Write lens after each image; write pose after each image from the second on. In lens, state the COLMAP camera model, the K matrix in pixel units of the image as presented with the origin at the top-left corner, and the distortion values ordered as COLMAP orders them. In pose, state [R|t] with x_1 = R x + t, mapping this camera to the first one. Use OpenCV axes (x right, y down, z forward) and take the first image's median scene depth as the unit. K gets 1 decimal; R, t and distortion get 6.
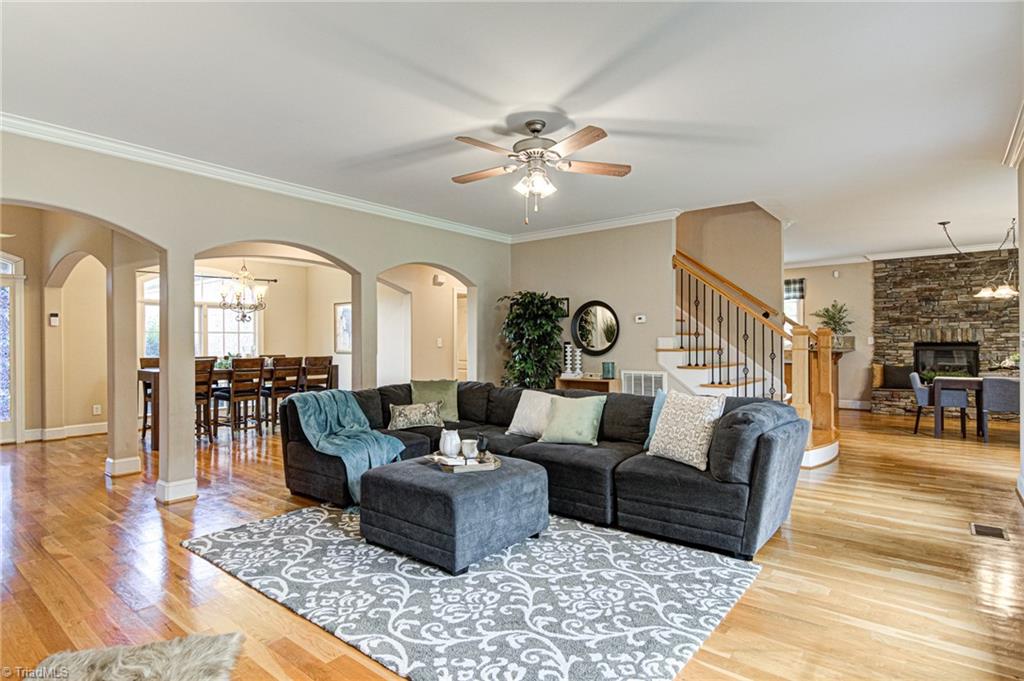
lens RADIAL K [[532.9, 0, 506.9], [0, 532.9, 341.1], [0, 0, 1]] dist [0.007250, -0.011205]
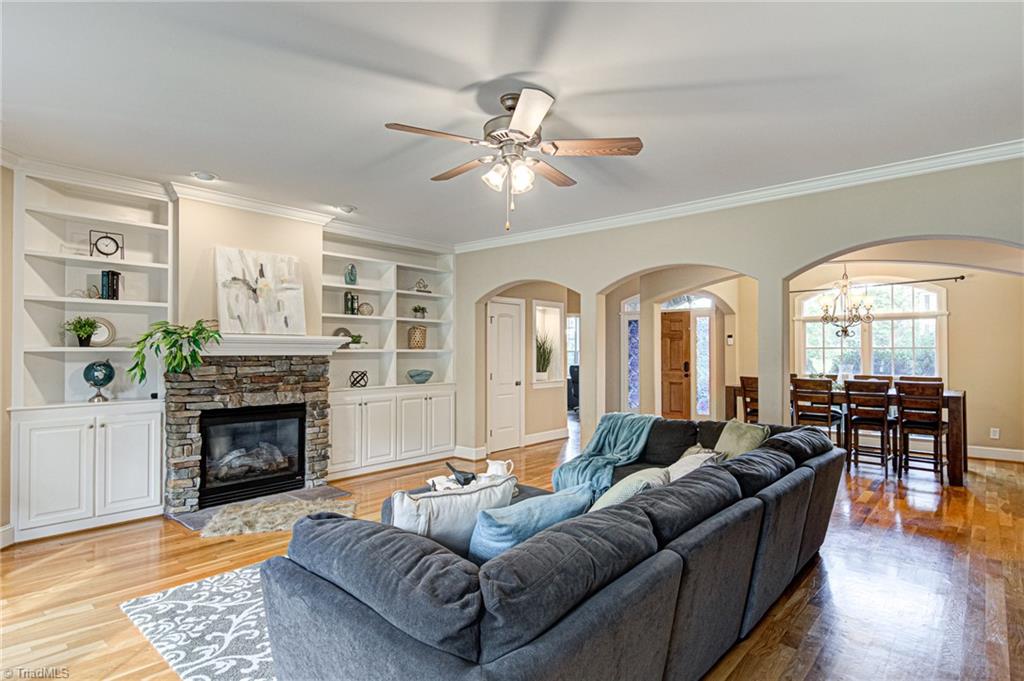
lens RADIAL K [[532.9, 0, 506.7], [0, 532.9, 344.7], [0, 0, 1]] dist [0.007250, -0.011205]
pose [[-0.041598, -0.008019, -0.999102, 0.858502], [0.002179, 0.999965, -0.008117, -0.038224], [0.999132, -0.002514, -0.041579, 1.043878]]
